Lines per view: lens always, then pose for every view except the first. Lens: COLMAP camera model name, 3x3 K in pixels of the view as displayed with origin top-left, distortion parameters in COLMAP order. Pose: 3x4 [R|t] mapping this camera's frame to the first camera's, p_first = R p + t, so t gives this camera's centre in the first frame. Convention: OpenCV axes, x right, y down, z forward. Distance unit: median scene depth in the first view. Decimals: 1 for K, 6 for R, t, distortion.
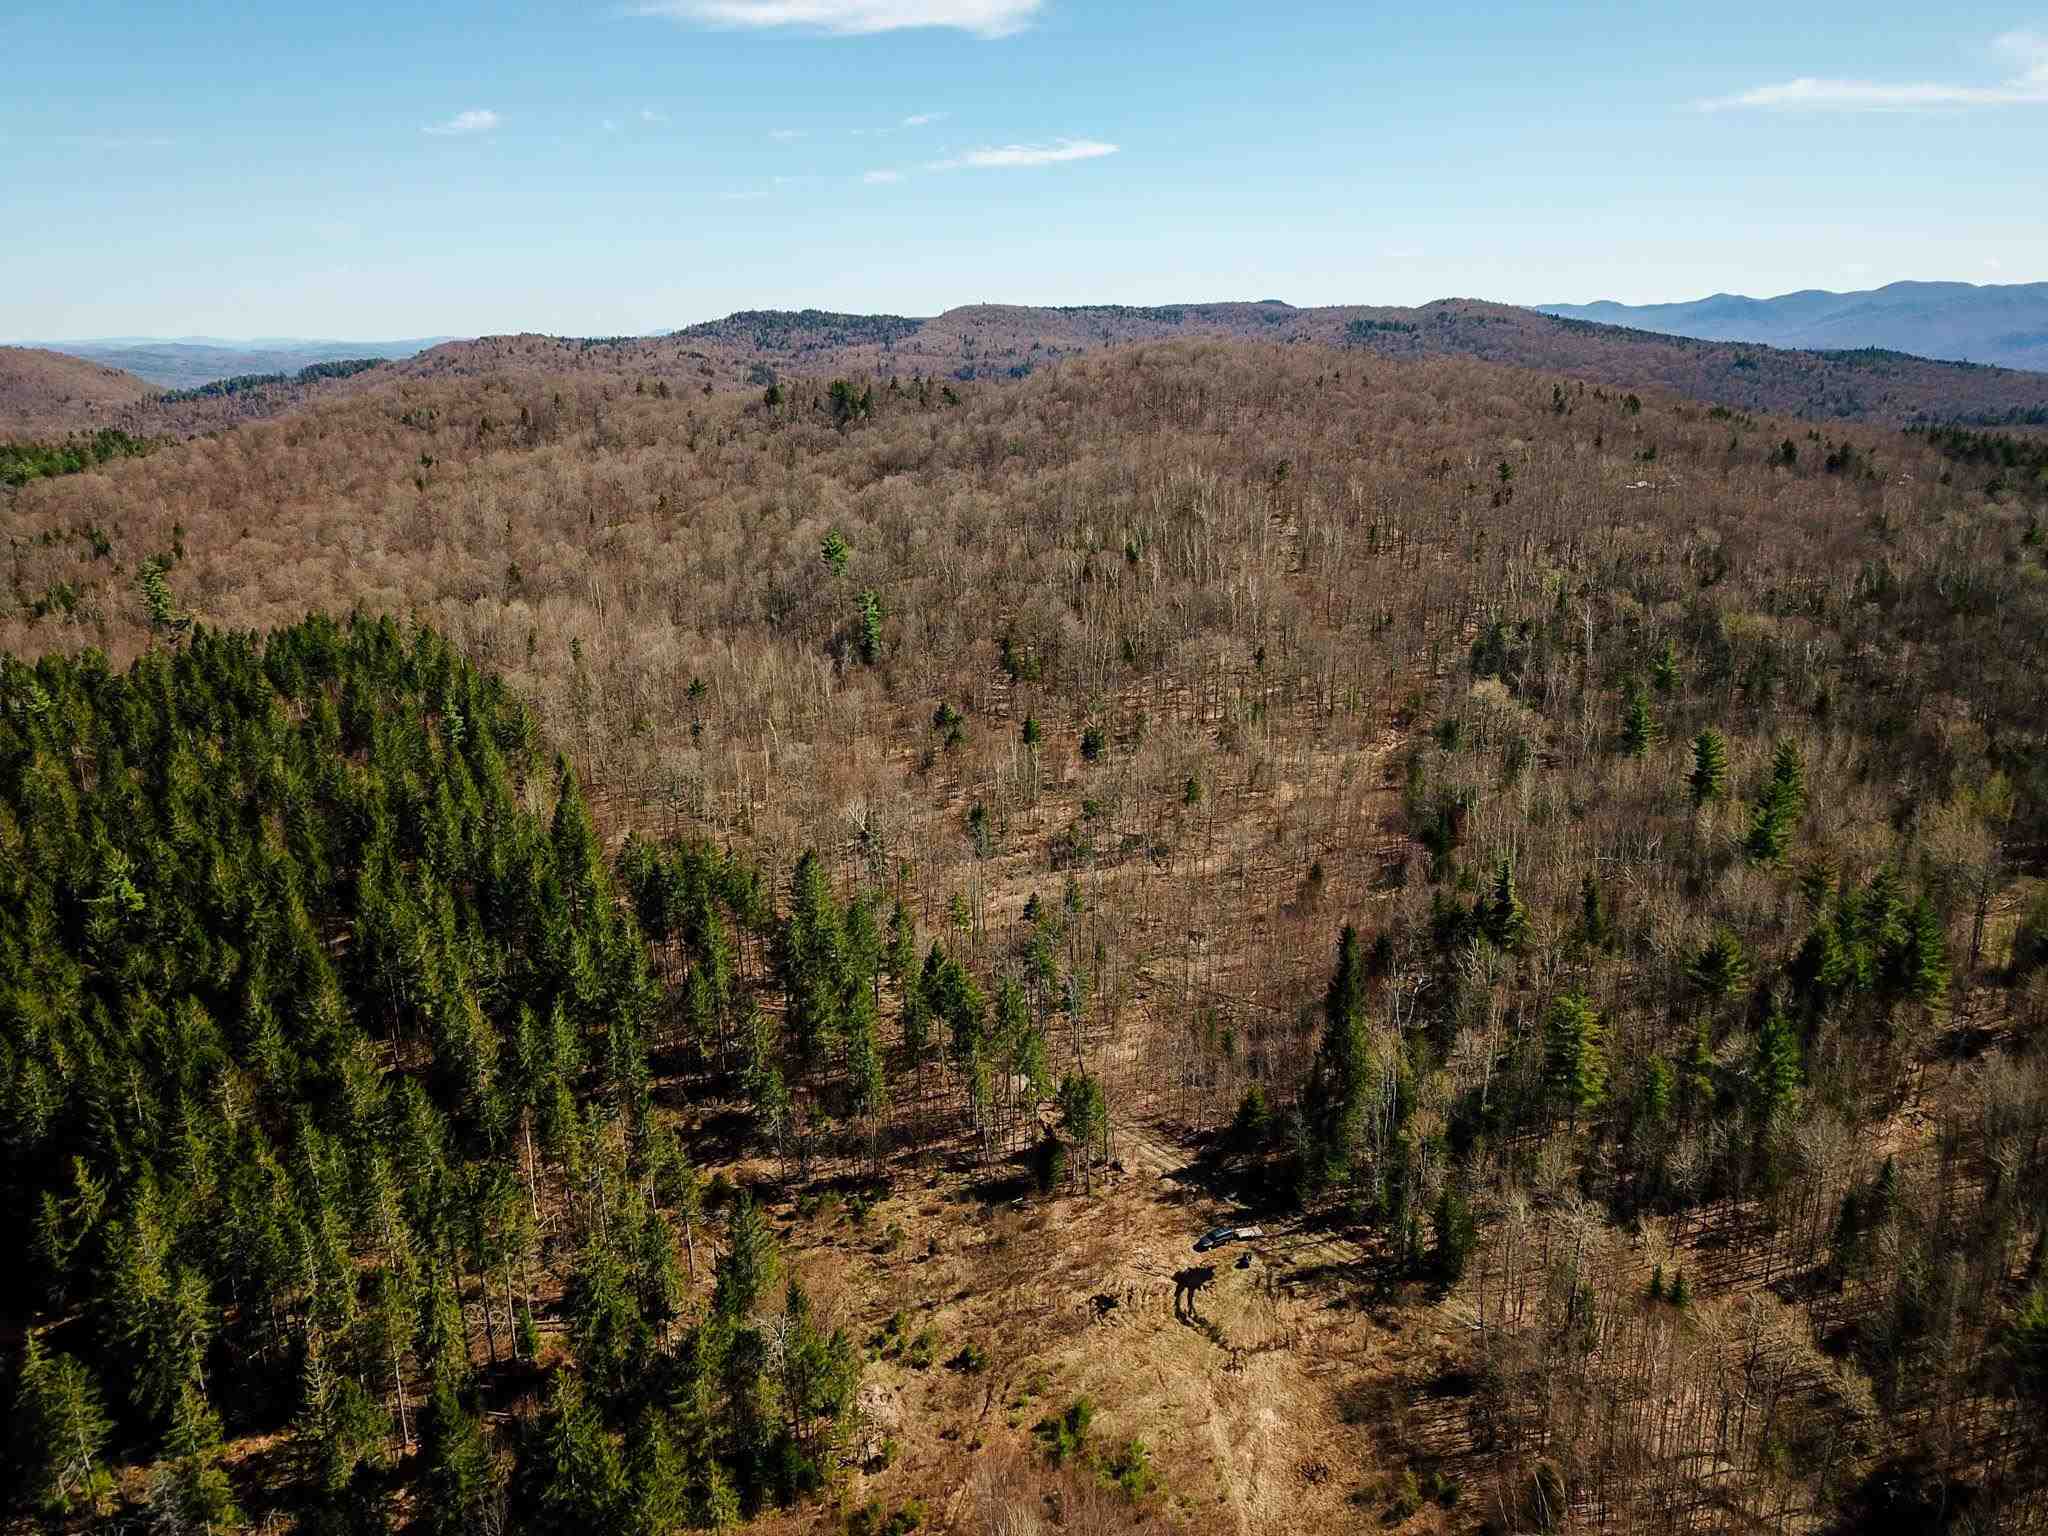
lens RADIAL K [[1568.0, 0, 1044.4], [0, 1568.0, 762.1], [0, 0, 1]] dist [0.018648, -0.024031]
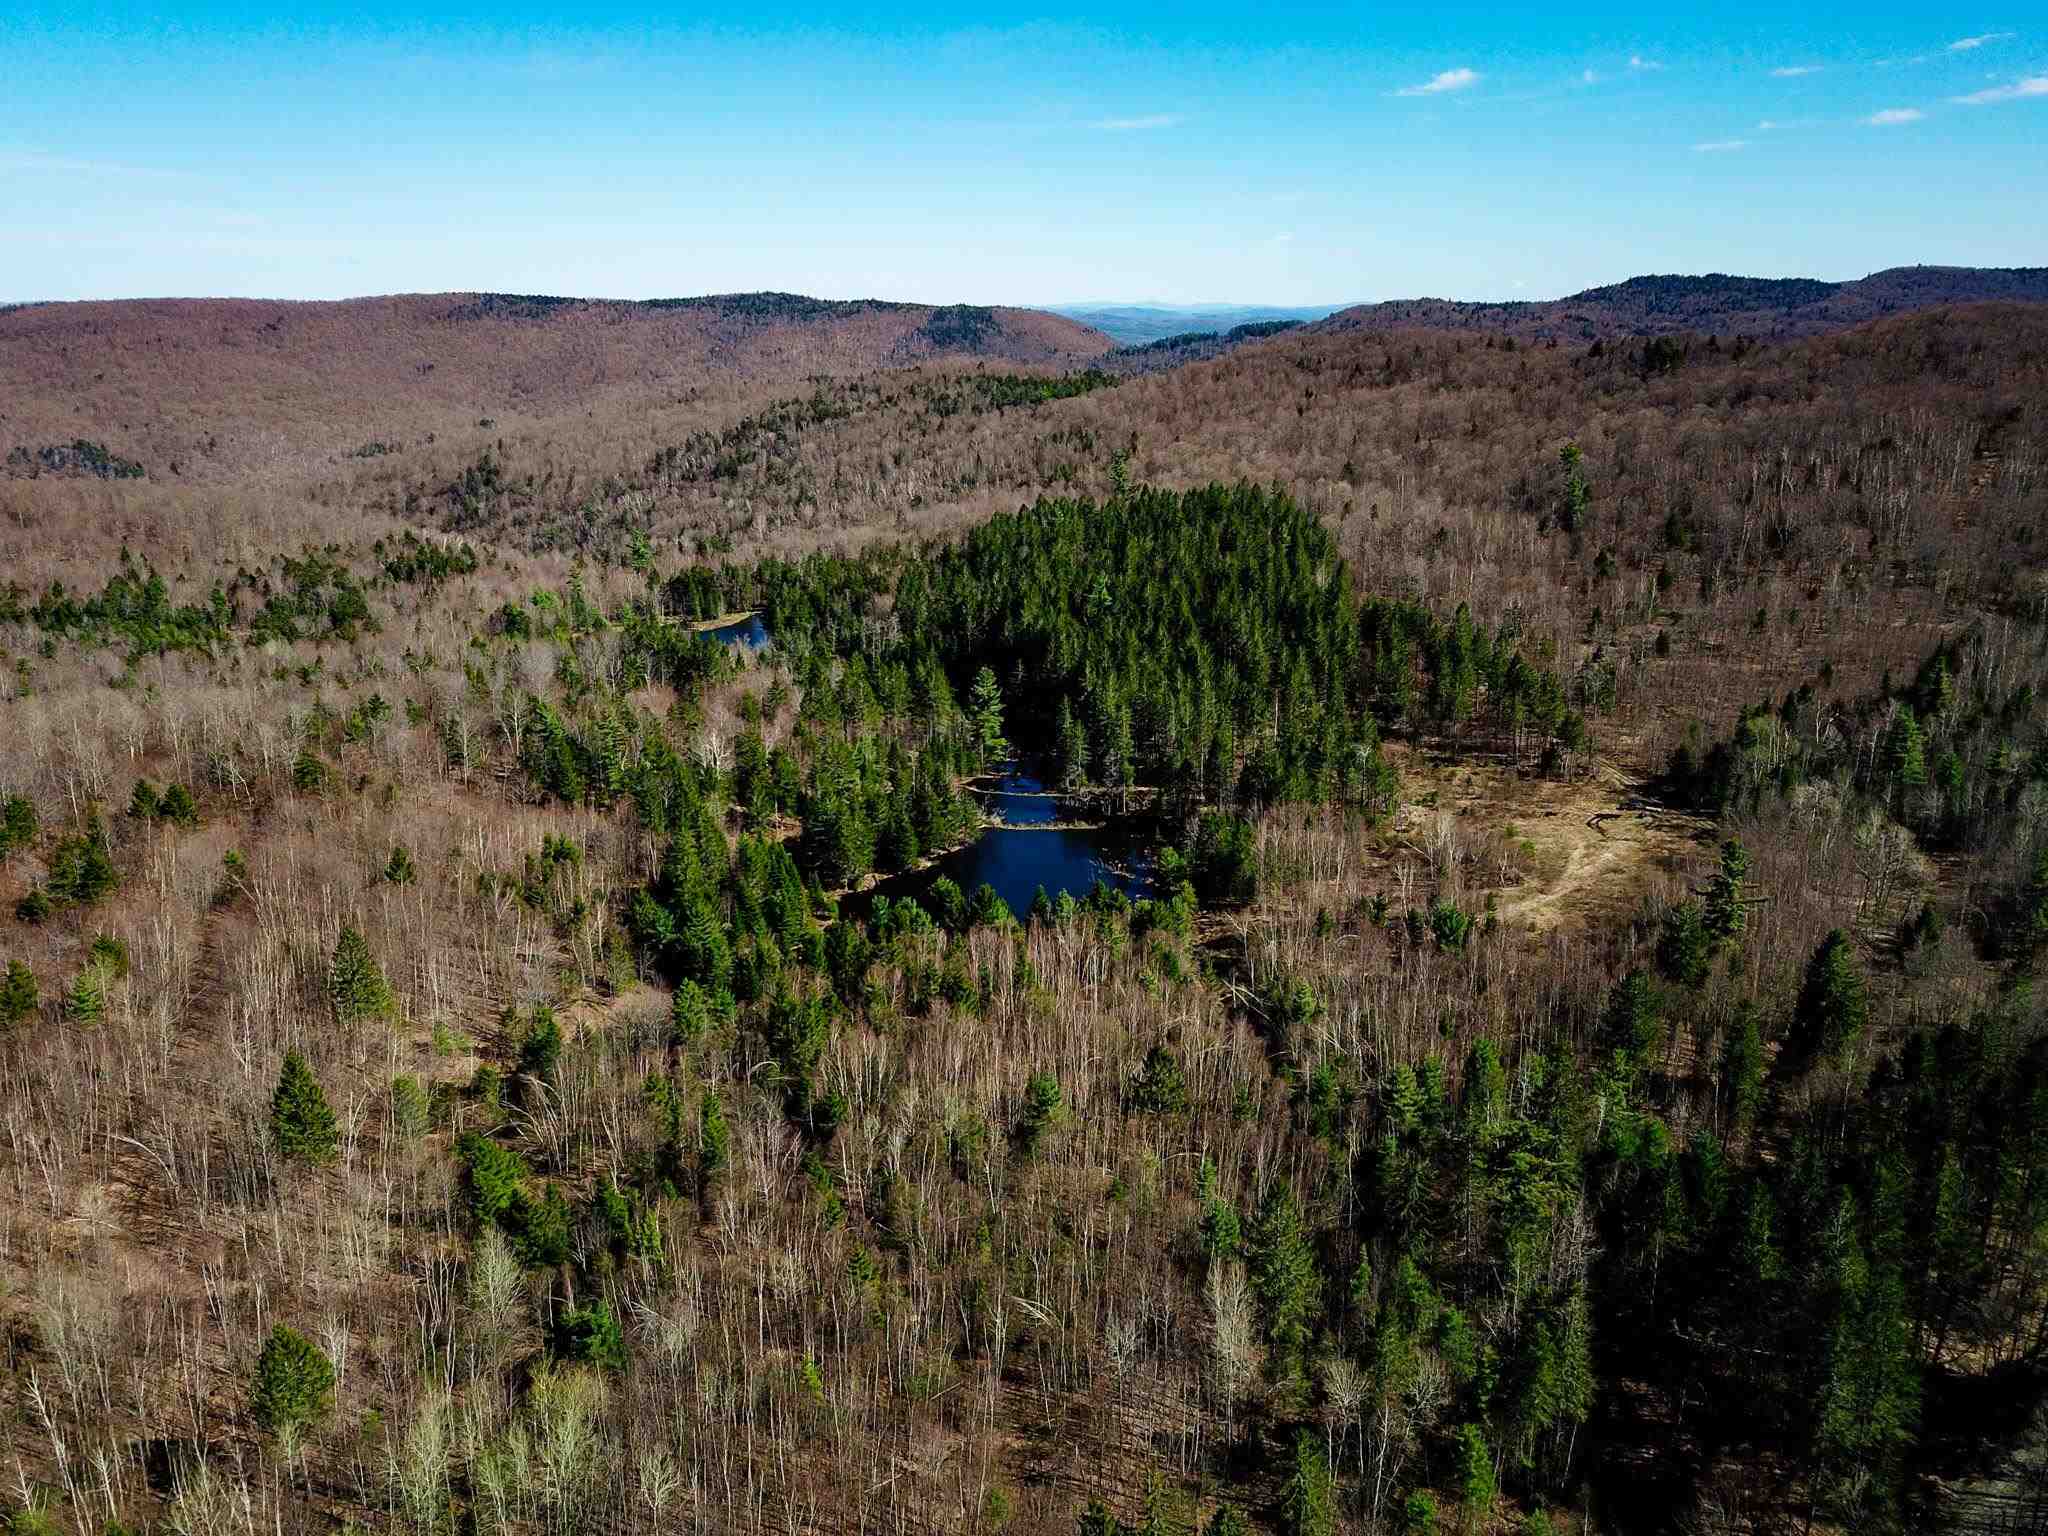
lens RADIAL K [[1568.0, 0, 1015.7], [0, 1568.0, 769.6], [0, 0, 1]] dist [0.018648, -0.024031]
pose [[0.846663, 0.154837, -0.509105, 0.183970], [-0.142212, 0.987771, 0.063911, 0.109233], [0.512775, 0.018290, 0.858328, -0.385995]]
